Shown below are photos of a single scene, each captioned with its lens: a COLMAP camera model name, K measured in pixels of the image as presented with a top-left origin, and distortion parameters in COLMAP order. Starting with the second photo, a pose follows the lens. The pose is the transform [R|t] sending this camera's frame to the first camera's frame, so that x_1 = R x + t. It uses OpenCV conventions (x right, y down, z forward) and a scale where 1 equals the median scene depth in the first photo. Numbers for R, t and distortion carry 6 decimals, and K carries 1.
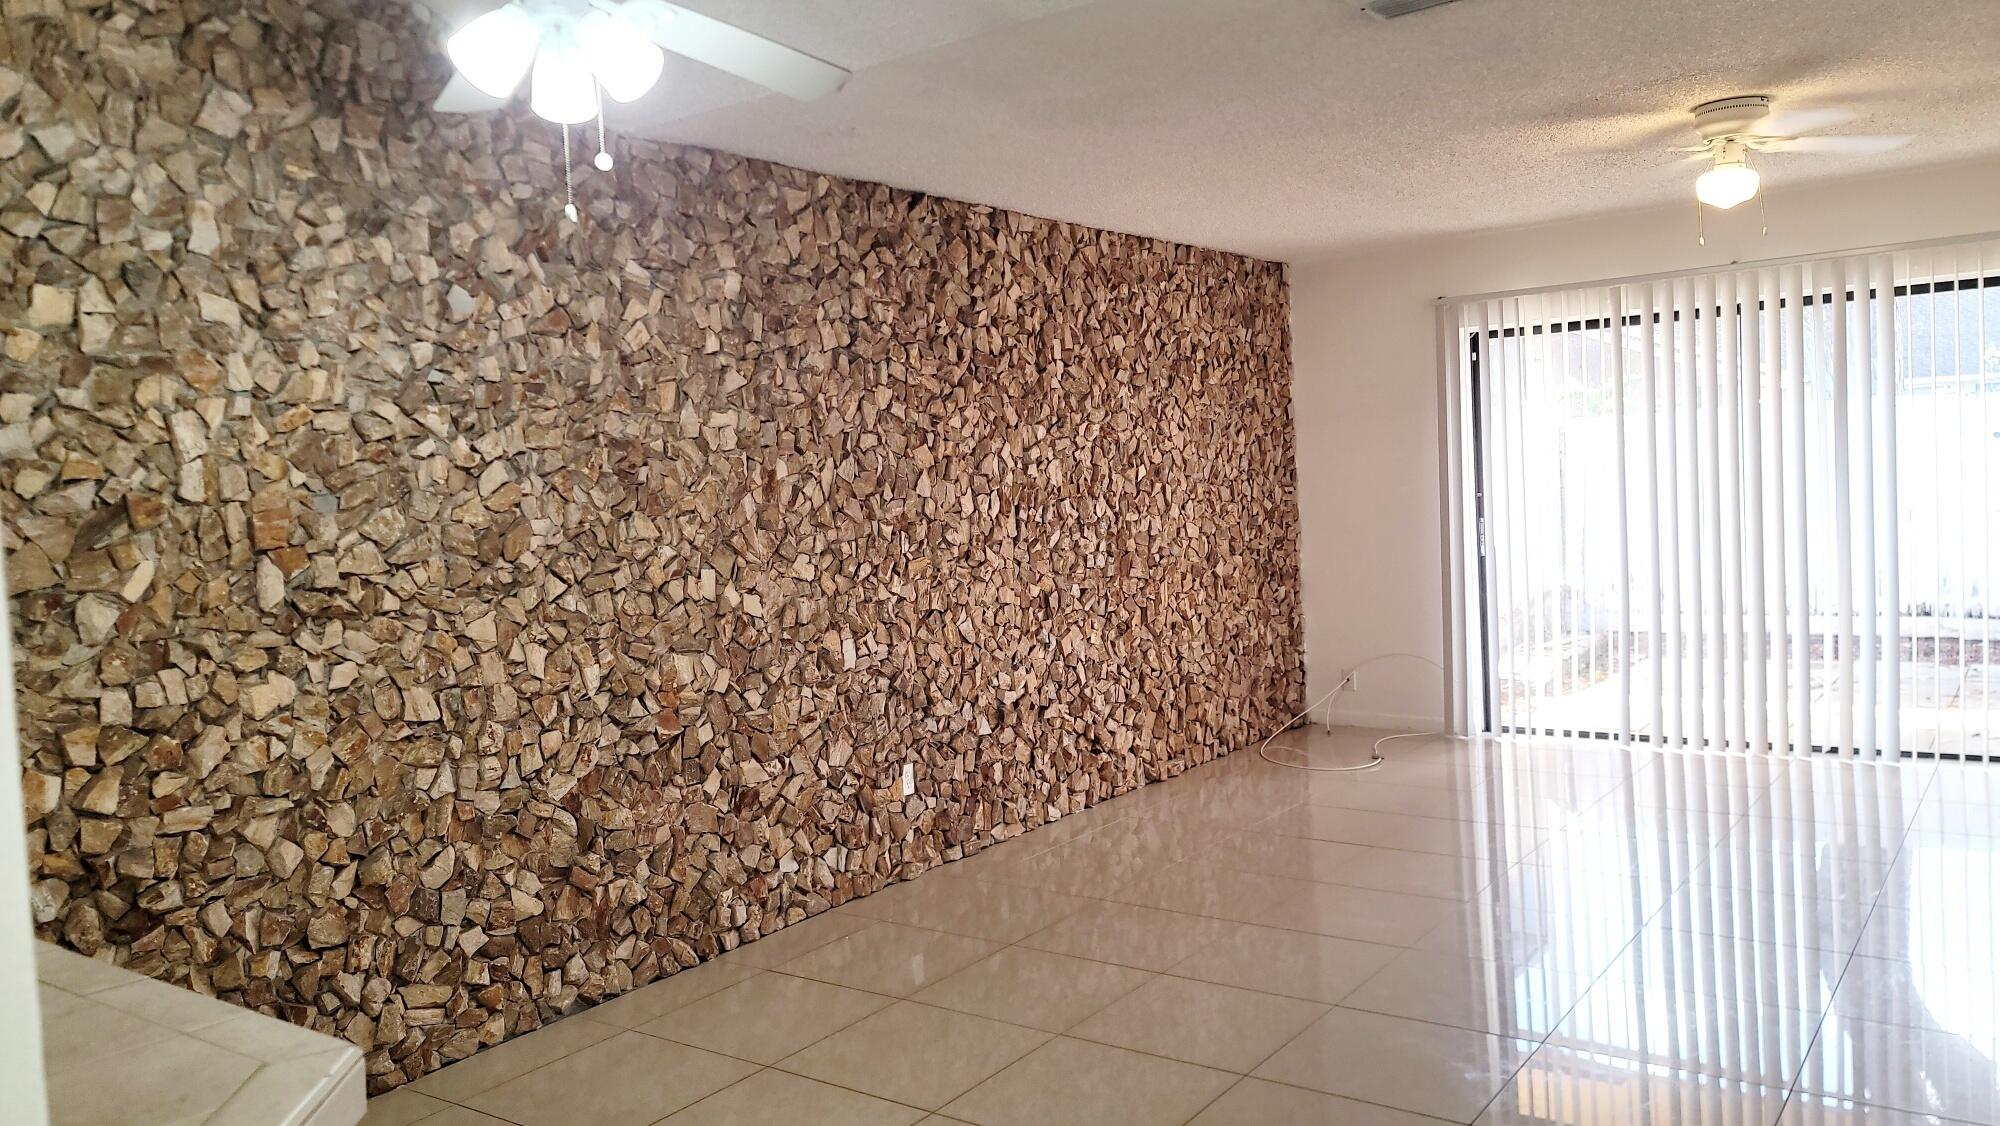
lens RADIAL K [[1477.3, 0, 998.4], [0, 1477.3, 557.0], [0, 0, 1]] dist [0.091618, 0.001869]
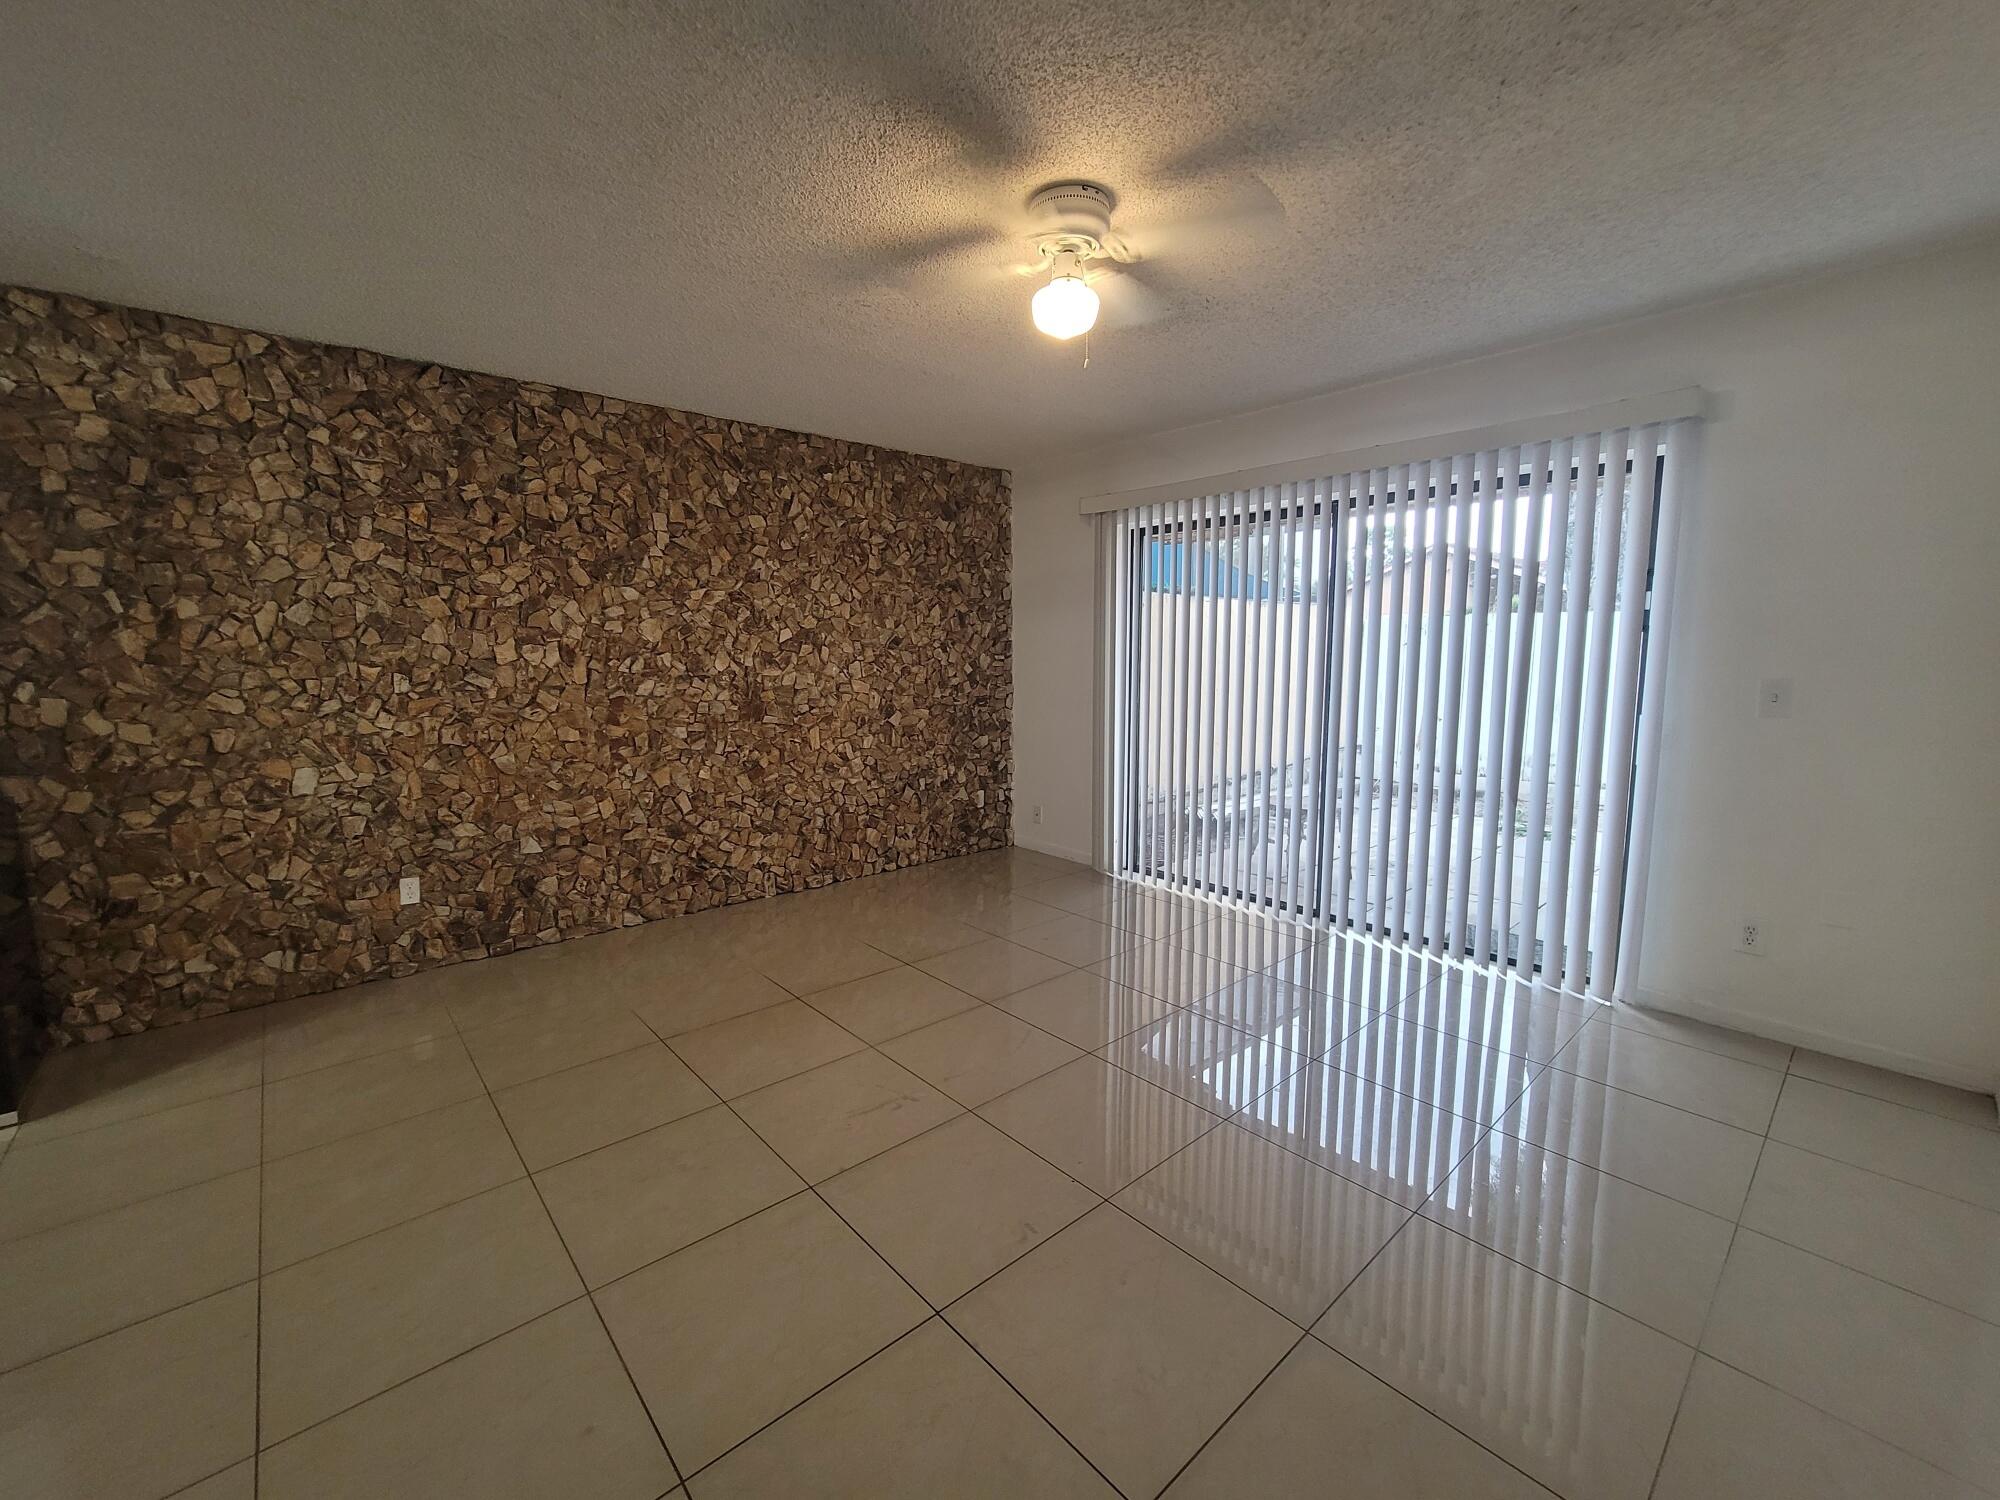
lens RADIAL K [[821.1, 0, 1000.1], [0, 821.1, 759.5], [0, 0, 1]] dist [-0.003947, 0.001739]
pose [[0.975279, 0.069042, -0.209916, 0.462859], [-0.052093, 0.994999, 0.085230, -0.026164], [0.214751, -0.072188, 0.973997, 0.441974]]
